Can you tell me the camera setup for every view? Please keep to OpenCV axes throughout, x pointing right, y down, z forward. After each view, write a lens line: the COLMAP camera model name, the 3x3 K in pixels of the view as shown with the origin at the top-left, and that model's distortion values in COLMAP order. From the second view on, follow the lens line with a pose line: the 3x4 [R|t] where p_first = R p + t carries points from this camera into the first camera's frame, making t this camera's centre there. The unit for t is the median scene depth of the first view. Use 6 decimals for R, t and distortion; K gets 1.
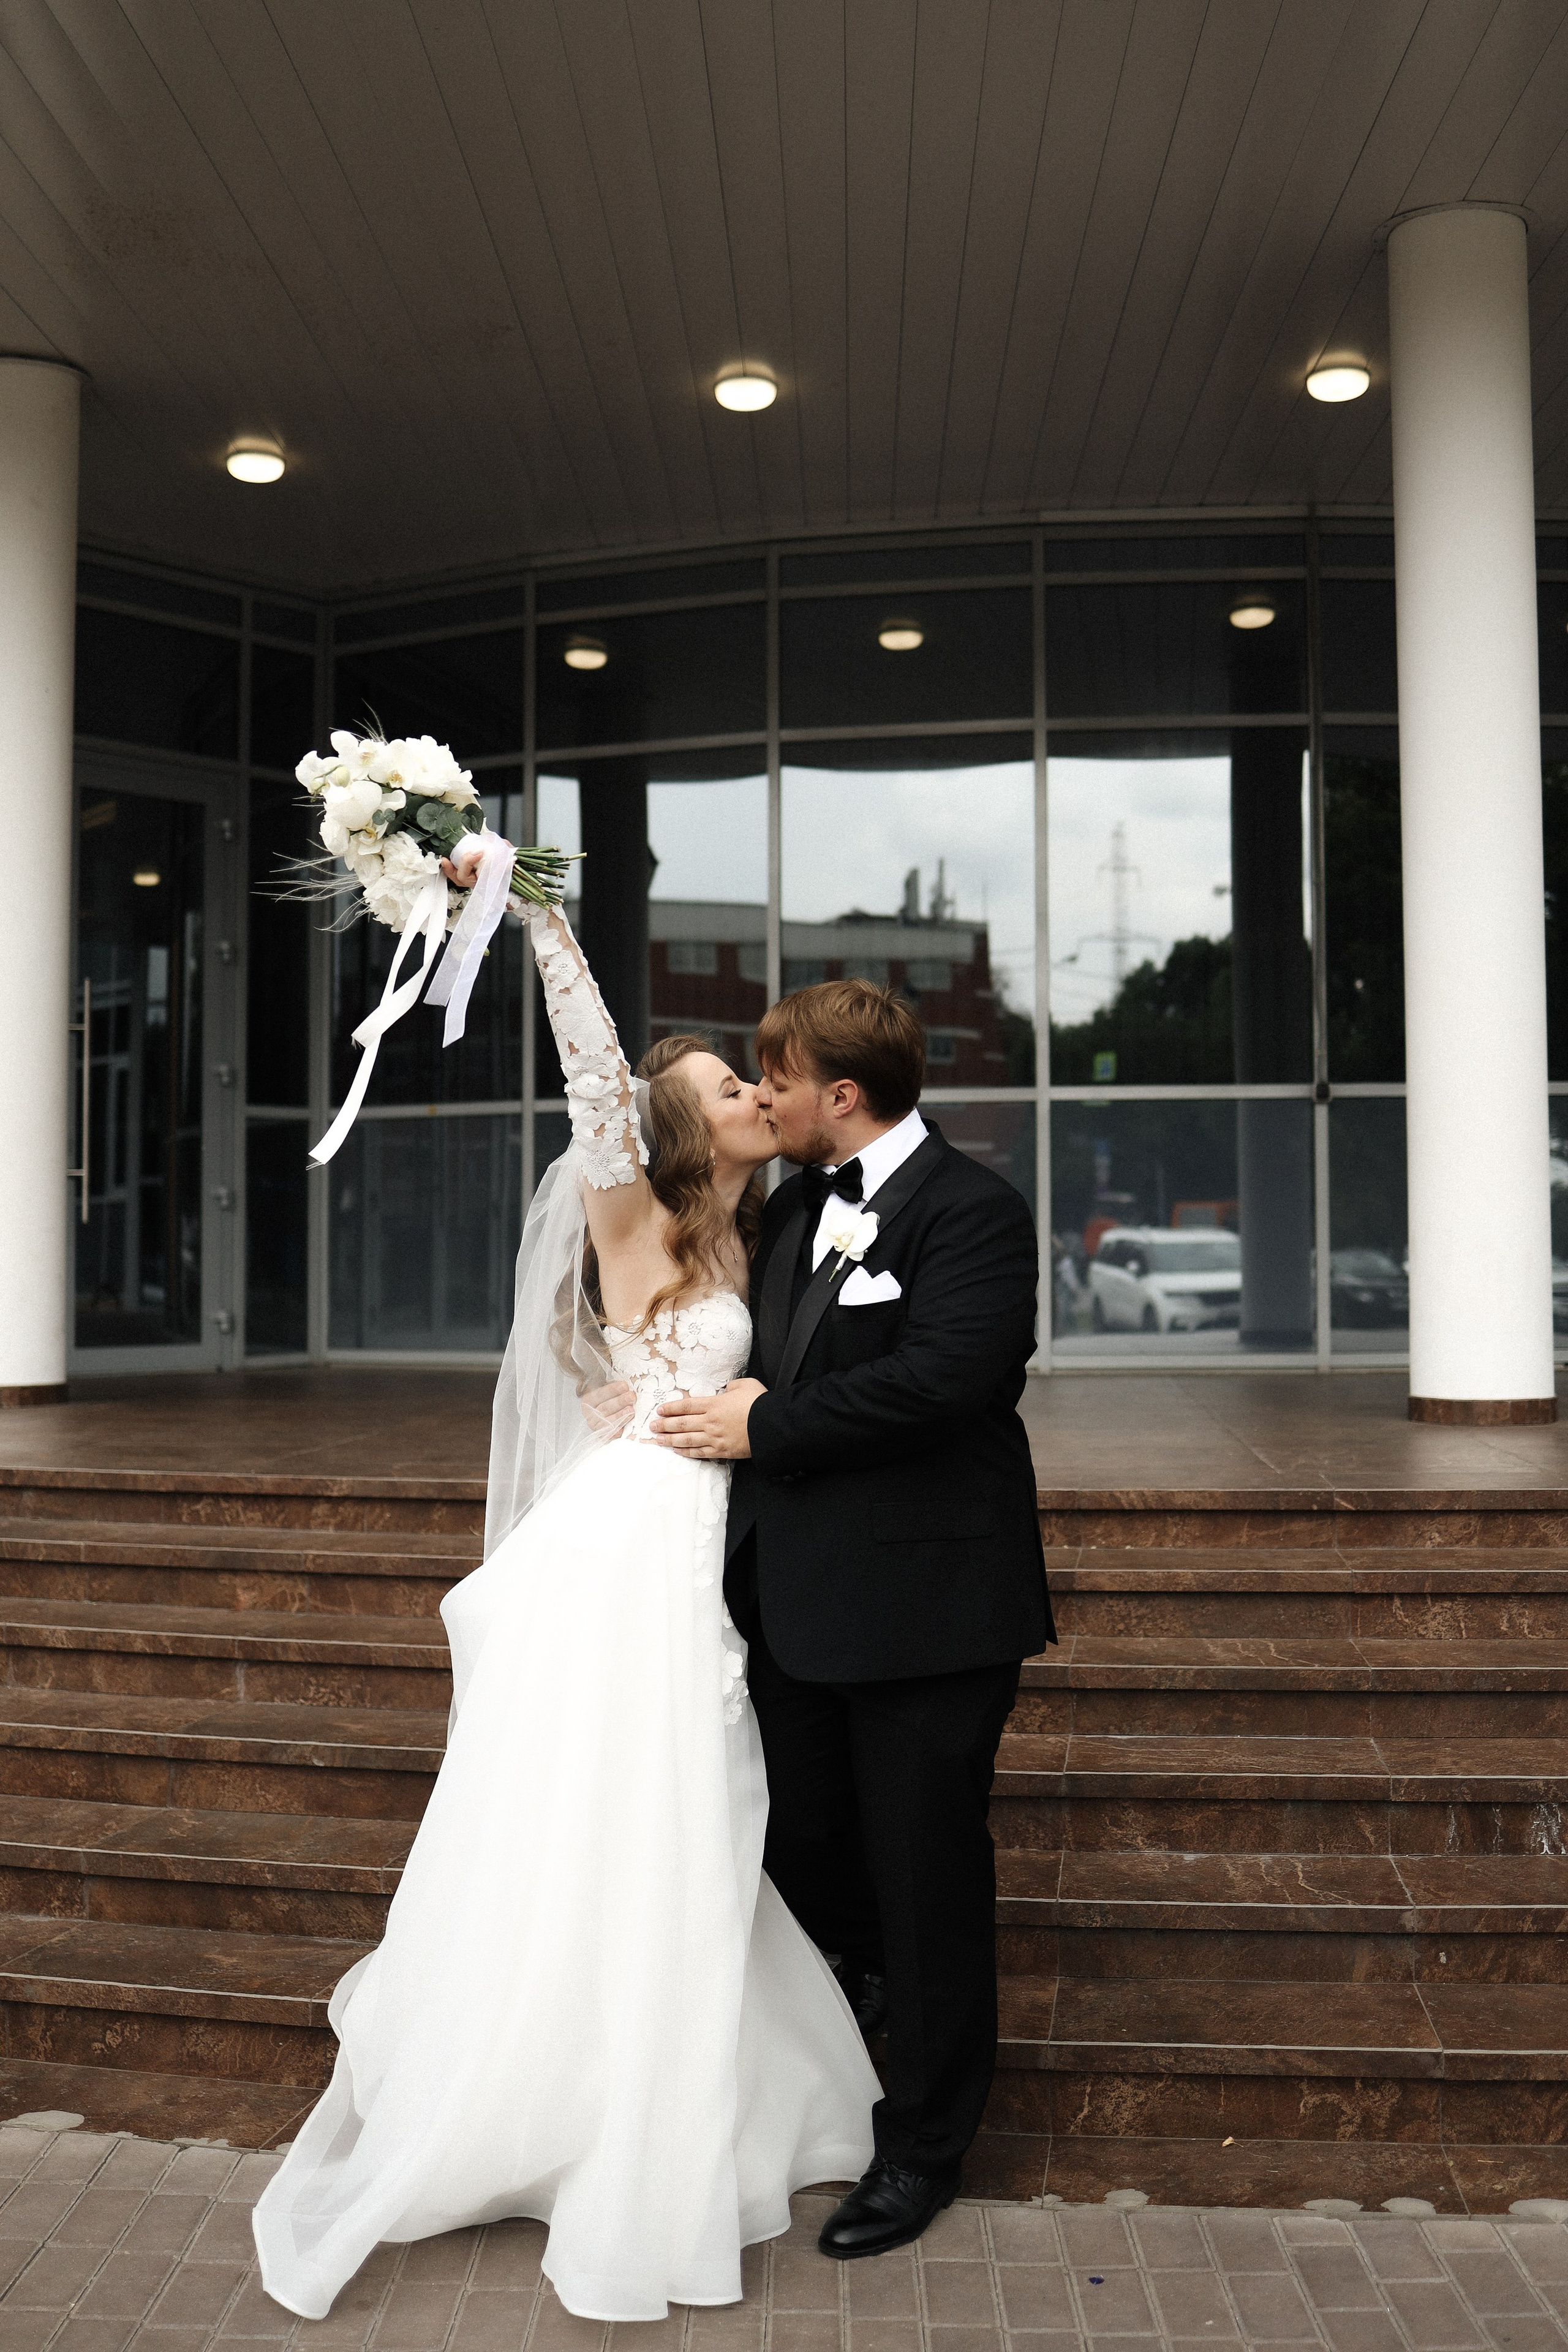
lens RADIAL K [[2413.1, 0, 784.7], [0, 2413.1, 1138.7], [0, 0, 1]] dist [-0.071599, 0.040910]
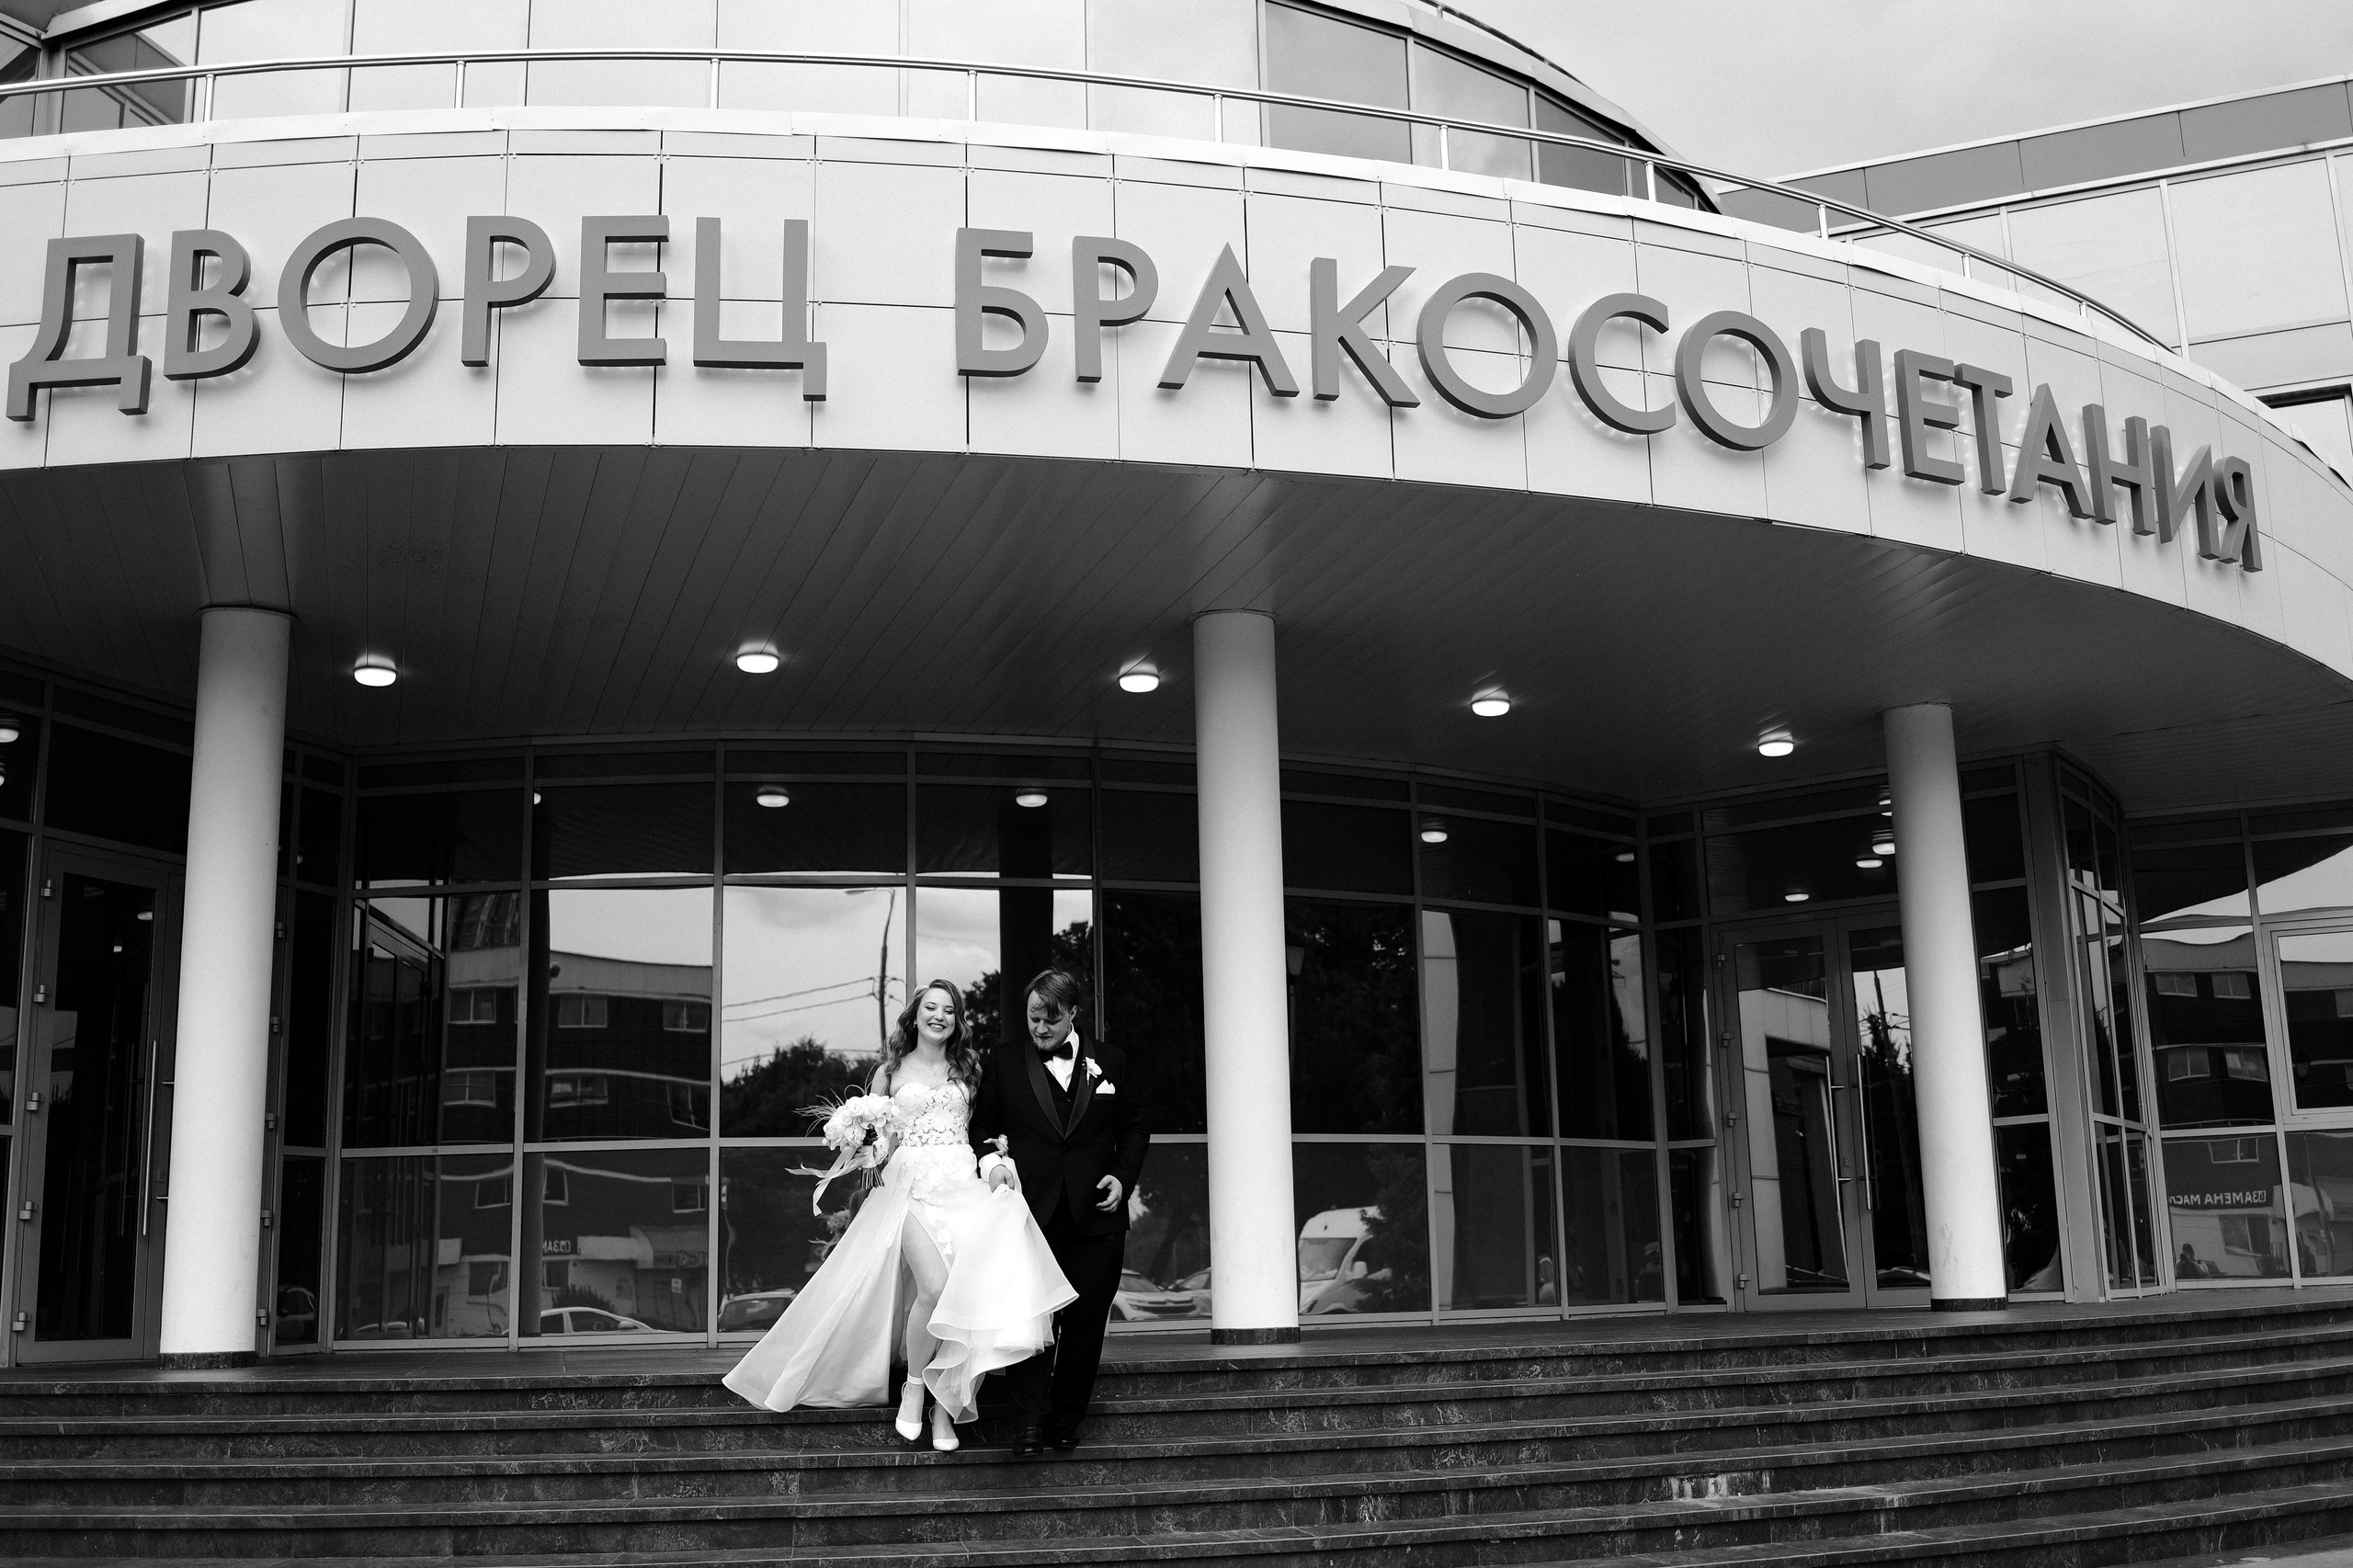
lens RADIAL K [[2414.1, 0, 1176.5], [0, 2414.1, 784.0], [0, 0, 1]] dist [-0.071599, 0.040910]
pose [[0.939761, 0.051273, 0.337966, -0.442358], [0.005986, 0.986067, -0.166243, 0.019346], [-0.341781, 0.158252, 0.926360, -0.738588]]
